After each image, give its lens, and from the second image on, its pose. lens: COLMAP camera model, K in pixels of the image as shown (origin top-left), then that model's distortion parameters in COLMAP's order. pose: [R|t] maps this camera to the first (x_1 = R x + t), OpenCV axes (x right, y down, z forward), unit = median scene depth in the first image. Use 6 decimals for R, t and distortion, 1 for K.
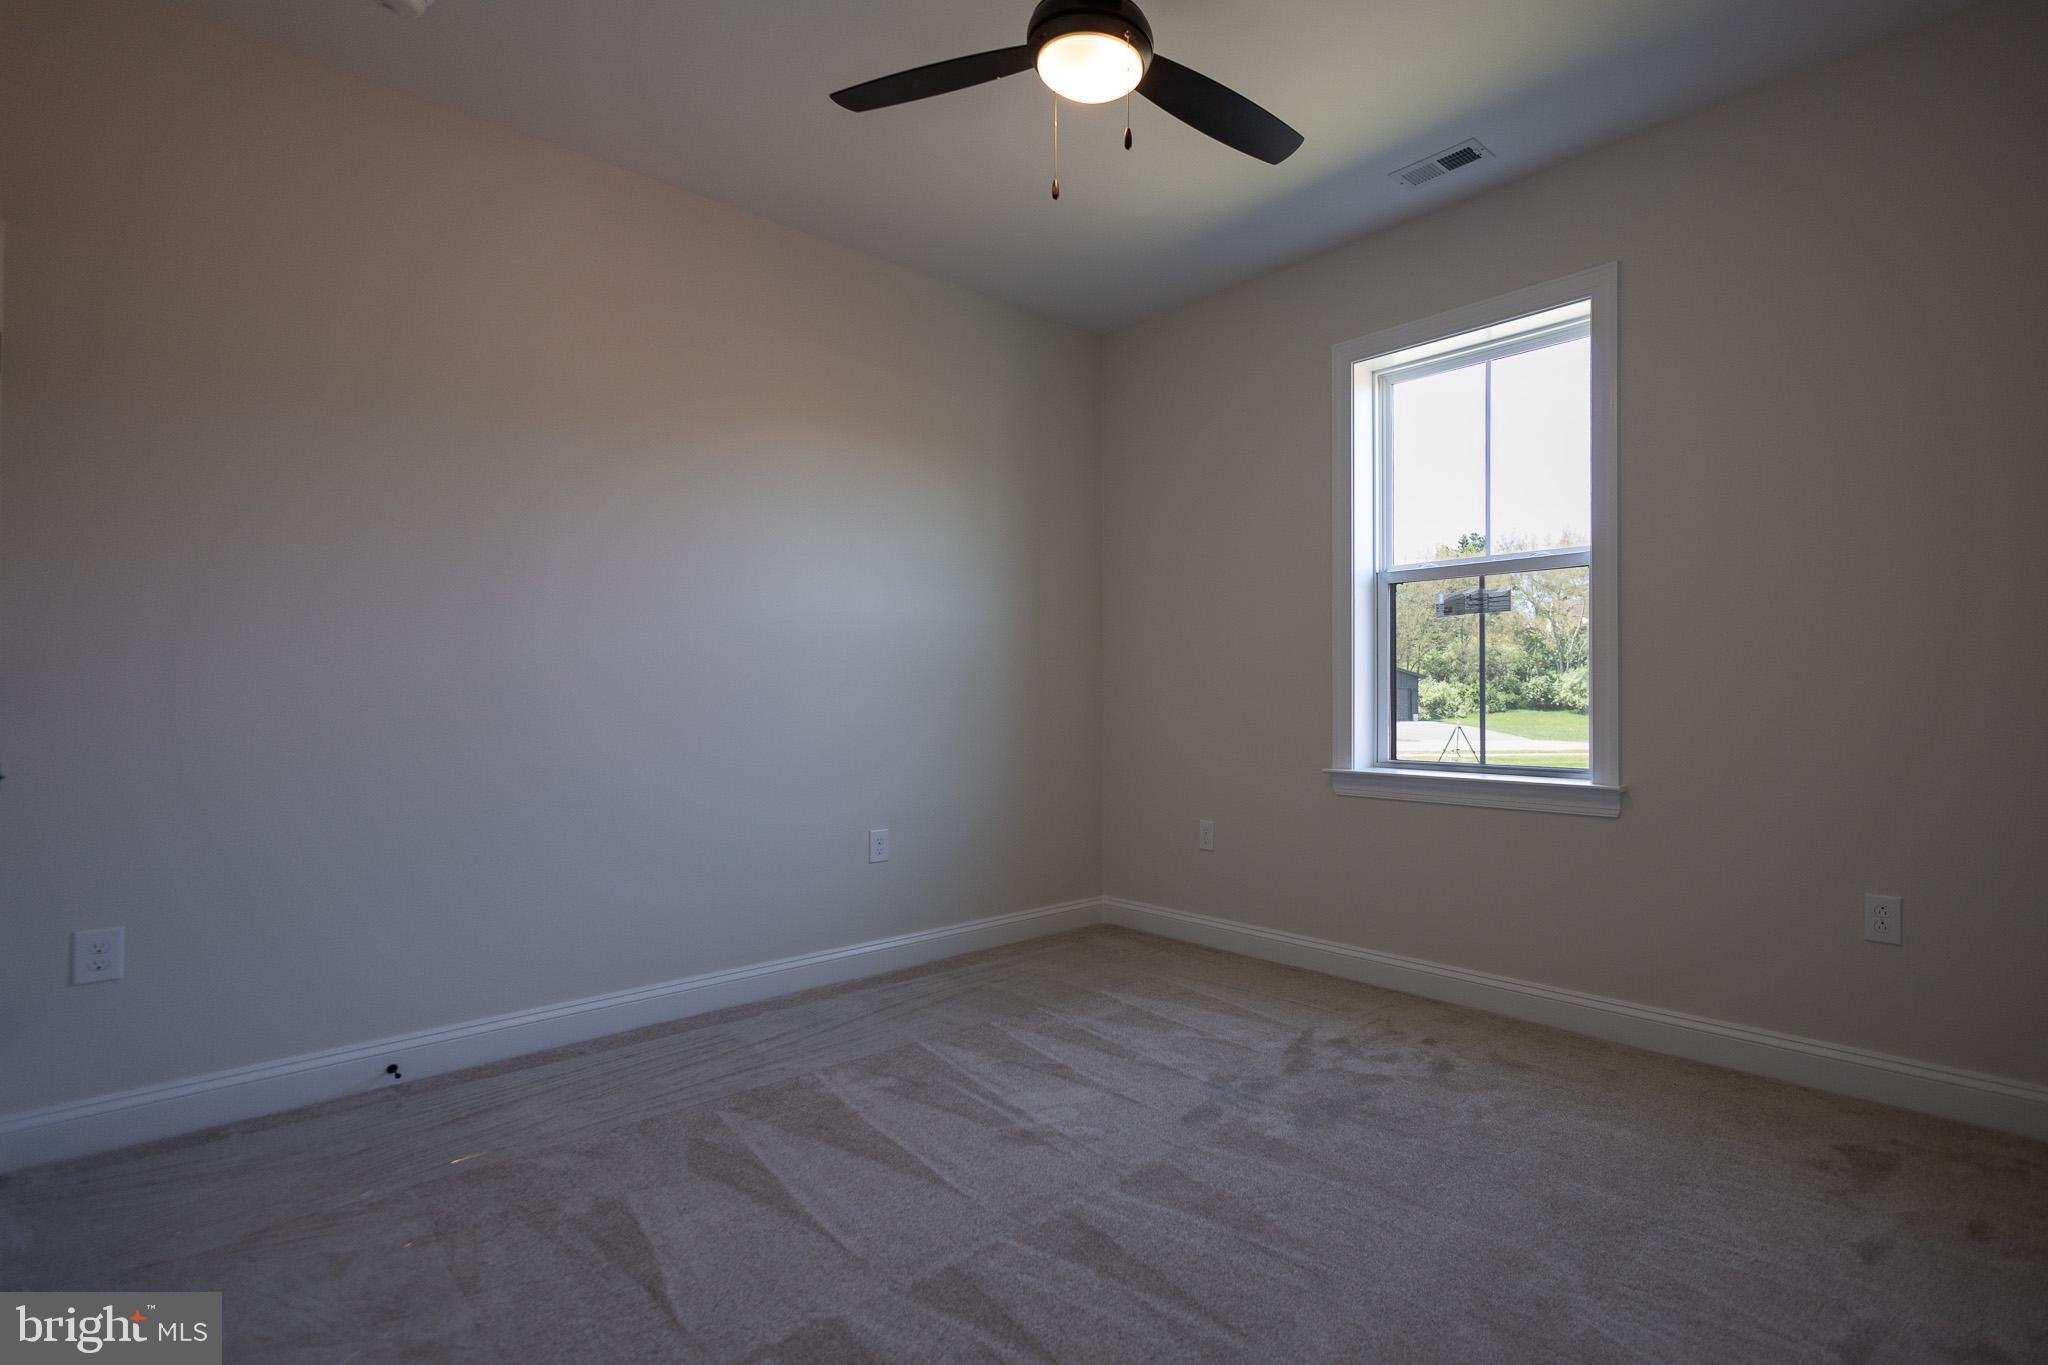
lens RADIAL K [[935.3, 0, 1024.0], [0, 935.3, 682.5], [0, 0, 1]] dist [0.013136, -0.005105]
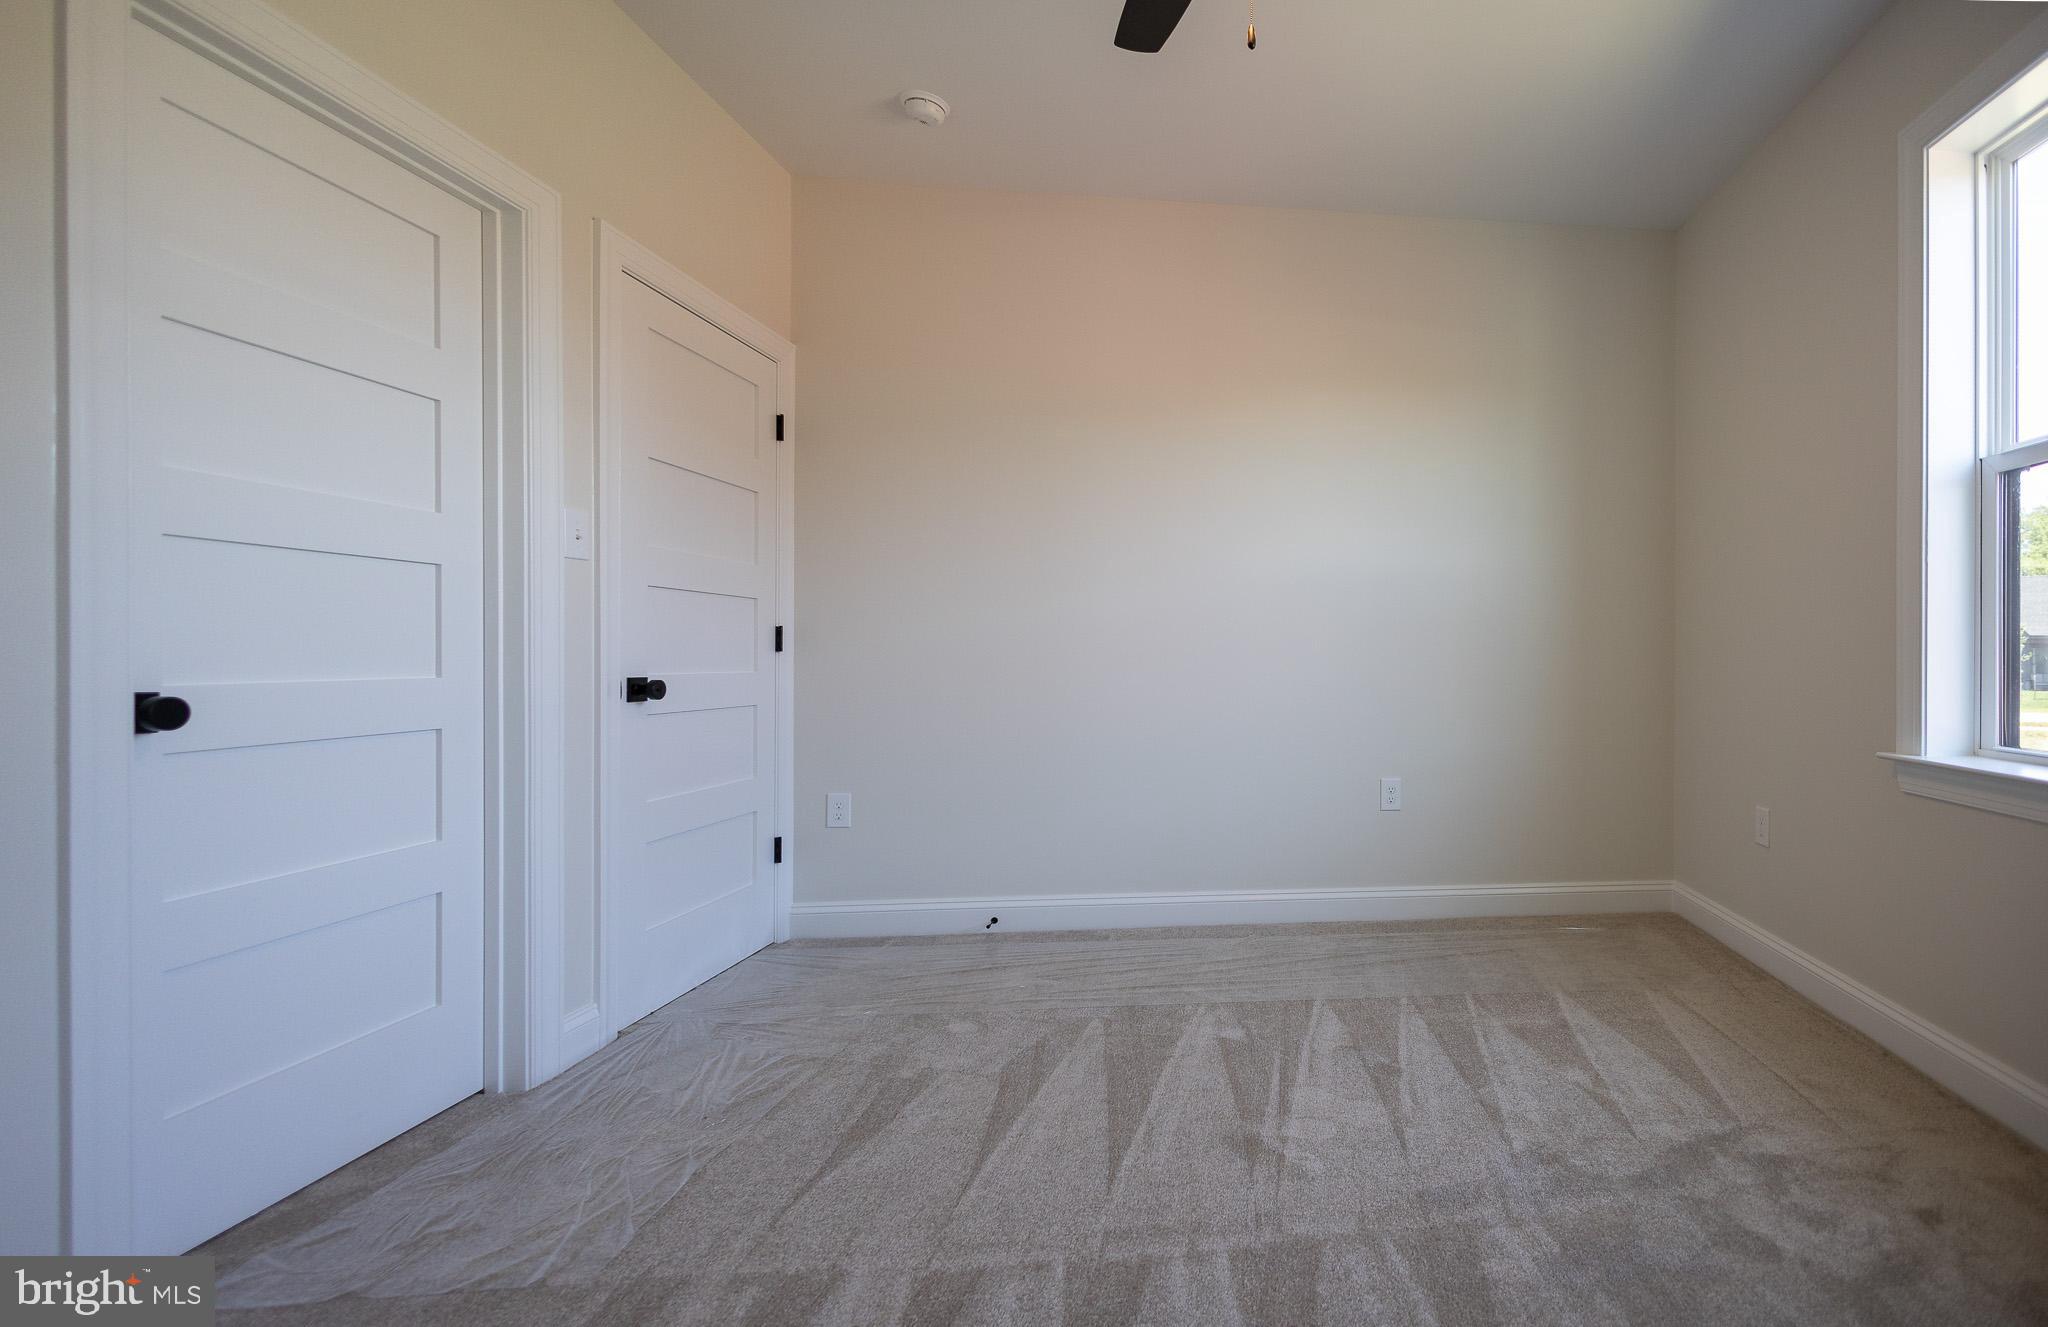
lens RADIAL K [[839.0, 0, 1024.2], [0, 839.0, 638.0], [0, 0, 1]] dist [0.010707, -0.000086]
pose [[0.829993, 0.003288, -0.557764, 0.185837], [-0.000920, 0.999989, 0.004526, 0.007202], [0.557773, -0.003244, 0.829987, 0.164555]]
